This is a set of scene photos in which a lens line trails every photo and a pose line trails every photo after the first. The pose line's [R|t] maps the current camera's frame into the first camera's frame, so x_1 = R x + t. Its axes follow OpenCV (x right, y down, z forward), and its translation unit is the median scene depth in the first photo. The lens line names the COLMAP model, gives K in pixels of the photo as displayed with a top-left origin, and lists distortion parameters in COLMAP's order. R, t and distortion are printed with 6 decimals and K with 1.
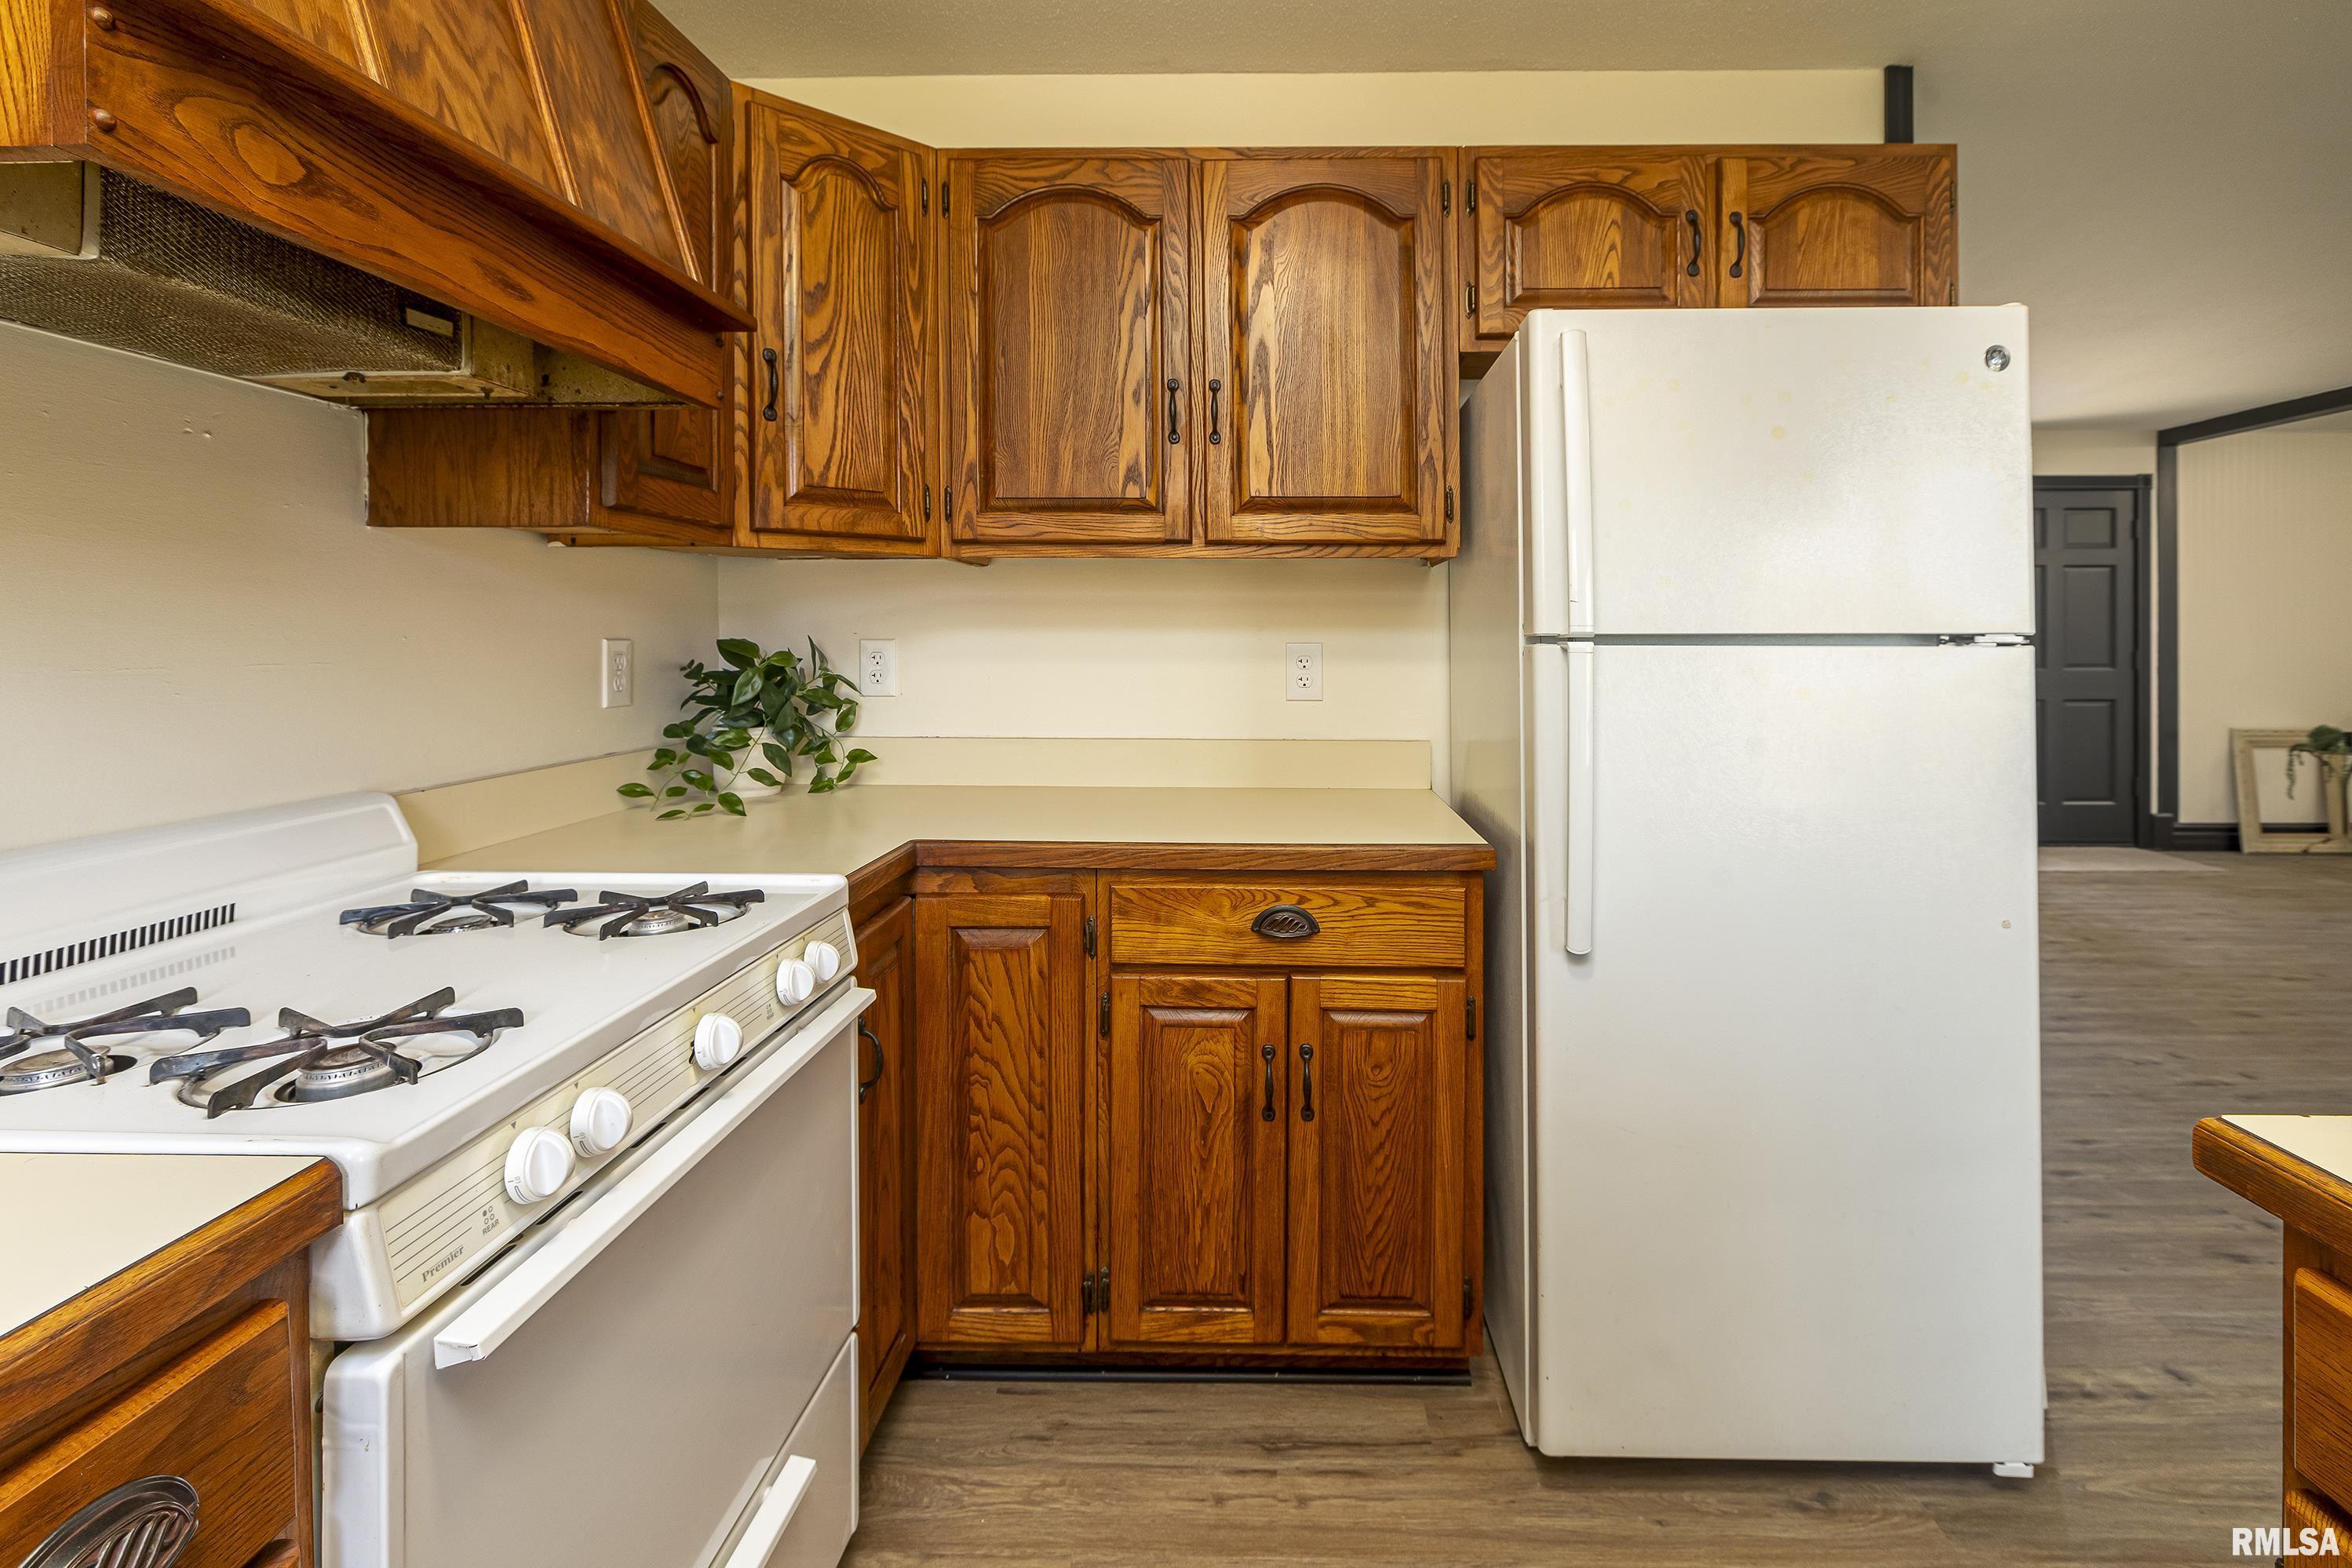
lens RADIAL K [[1085.6, 0, 1249.4], [0, 1085.6, 623.0], [0, 0, 1]] dist [-0.000604, -0.001876]
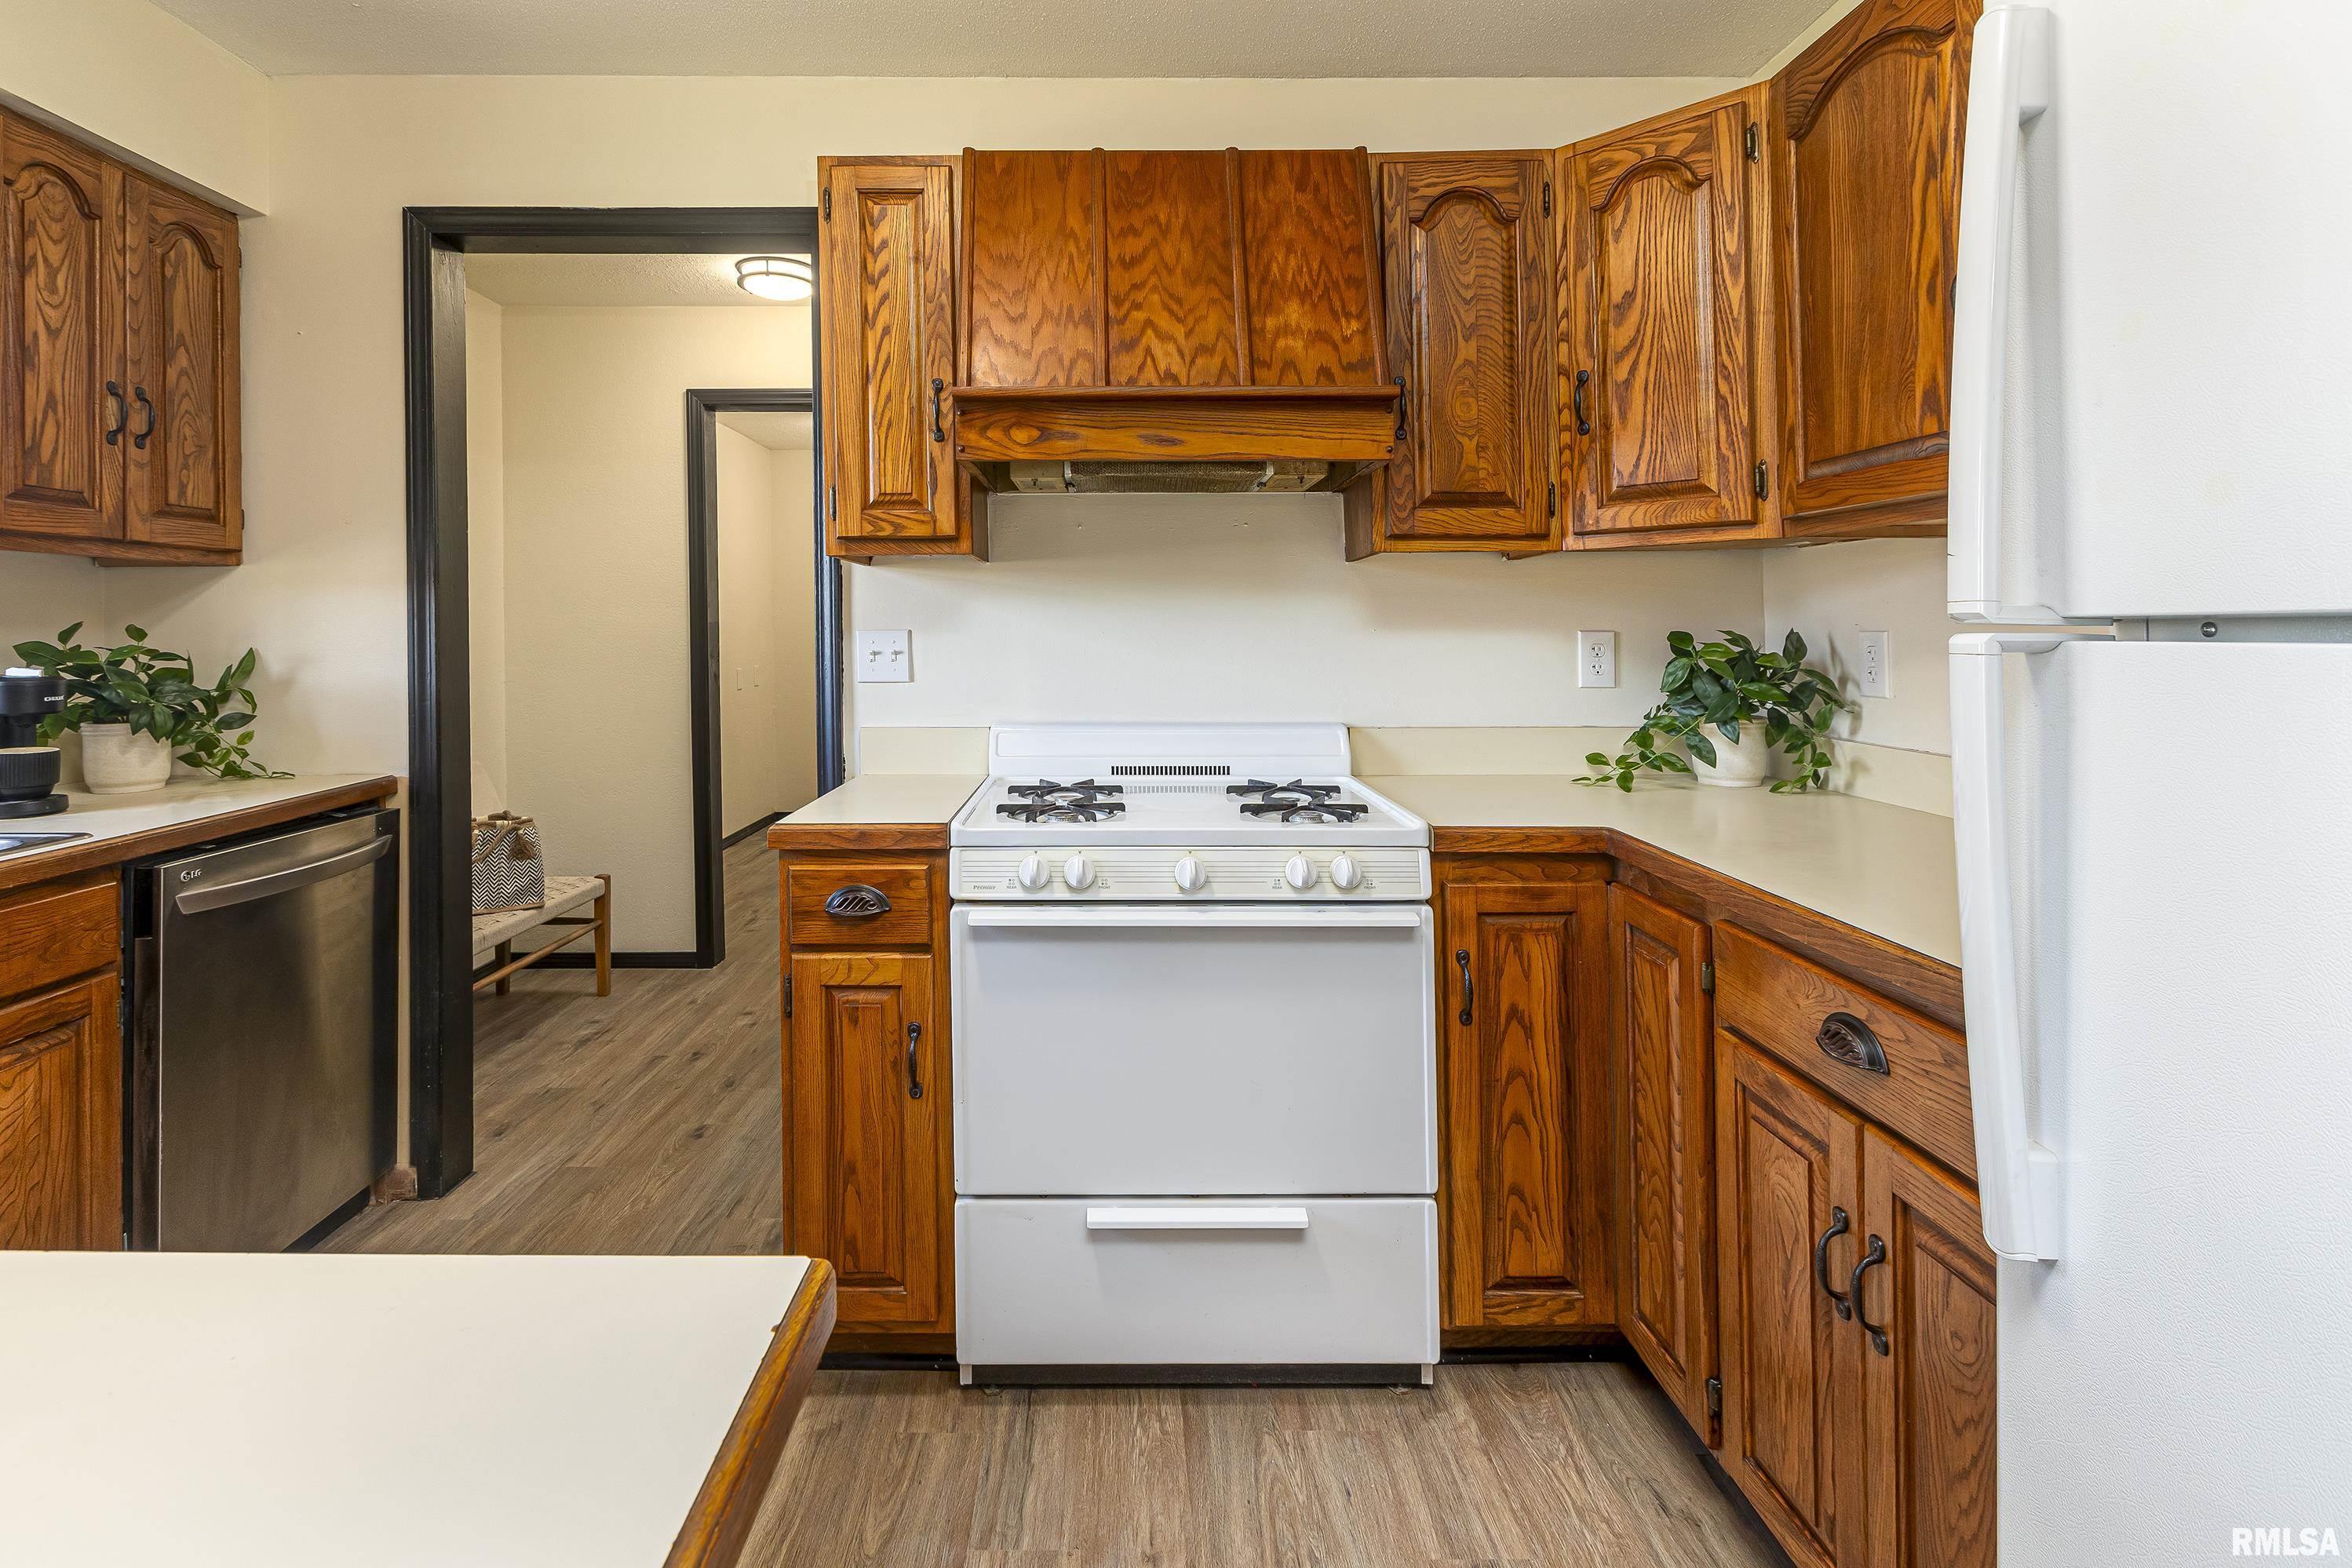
lens RADIAL K [[1085.6, 0, 1088.4], [0, 1085.6, 625.3], [0, 0, 1]] dist [-0.000604, -0.001876]
pose [[0.009135, -0.007551, -0.999930, 0.713397], [0.013452, 0.999882, -0.007428, 0.011144], [0.999868, -0.013383, 0.009236, 0.512851]]
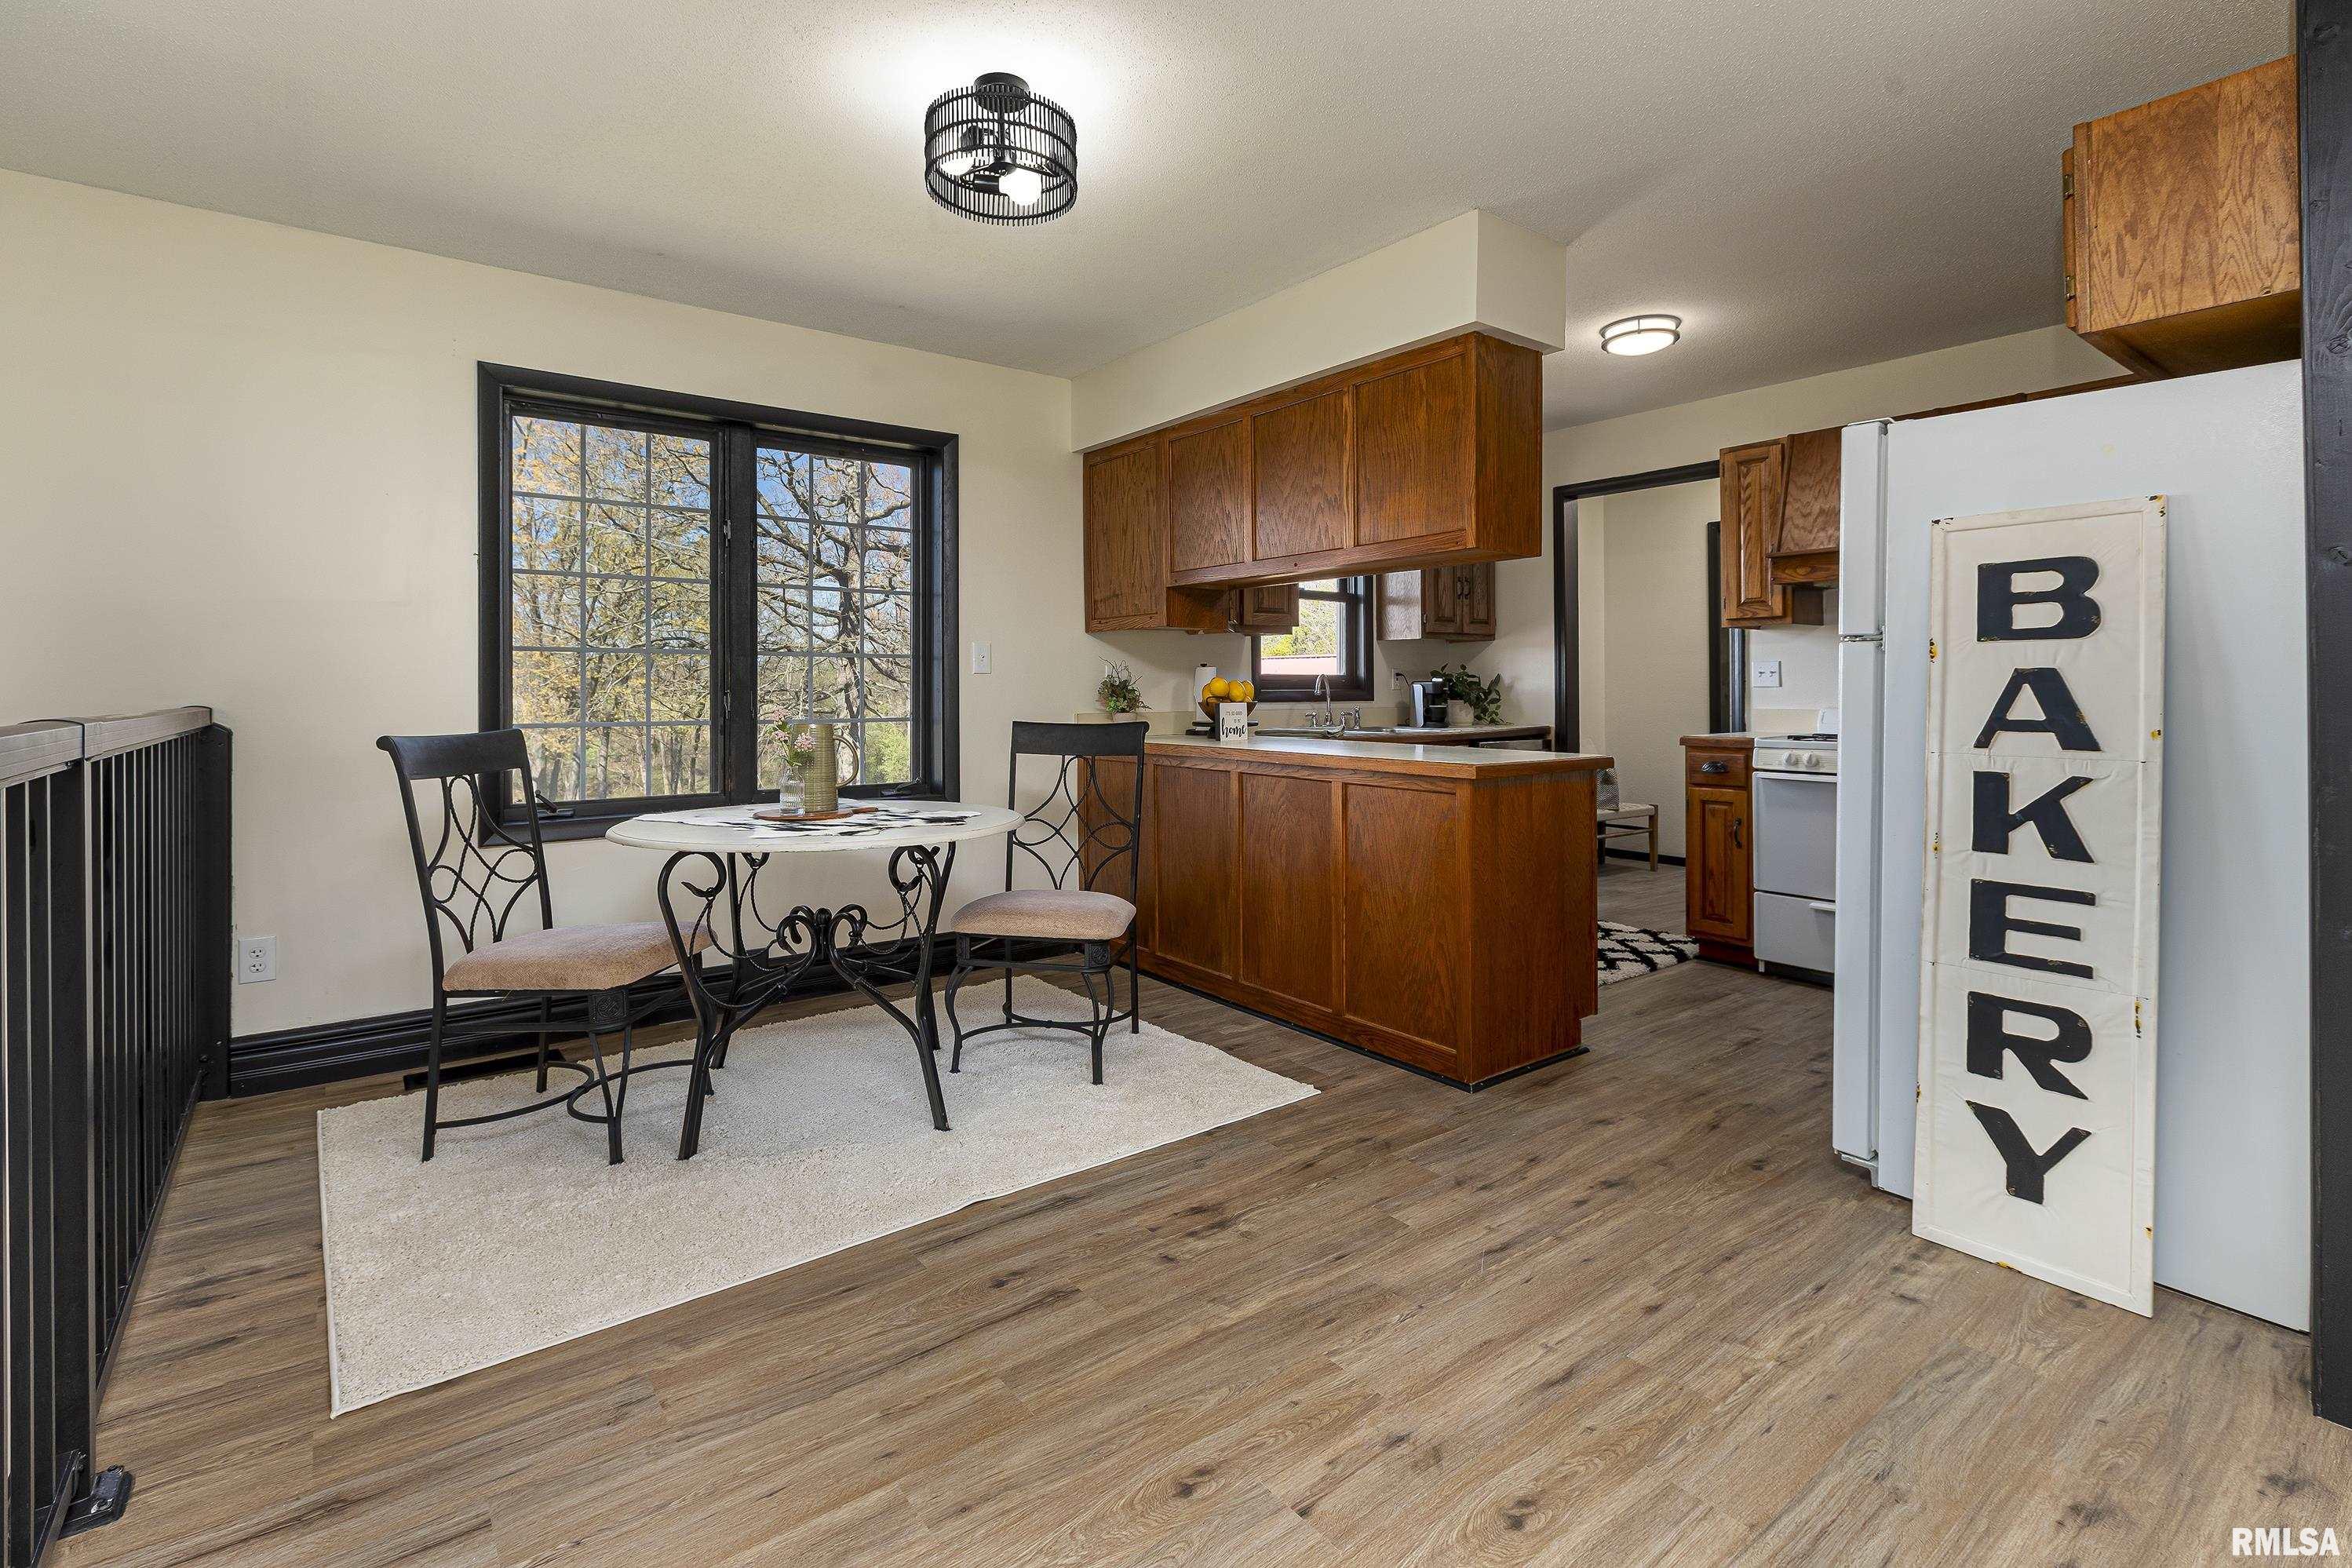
lens RADIAL K [[1085.6, 0, 1163.3], [0, 1085.6, 699.5], [0, 0, 1]] dist [-0.000604, -0.001876]
pose [[-0.784218, 0.007486, -0.620440, 3.622509], [0.008395, 0.999964, 0.001454, 0.146276], [0.620429, -0.004068, -0.784252, 2.332264]]
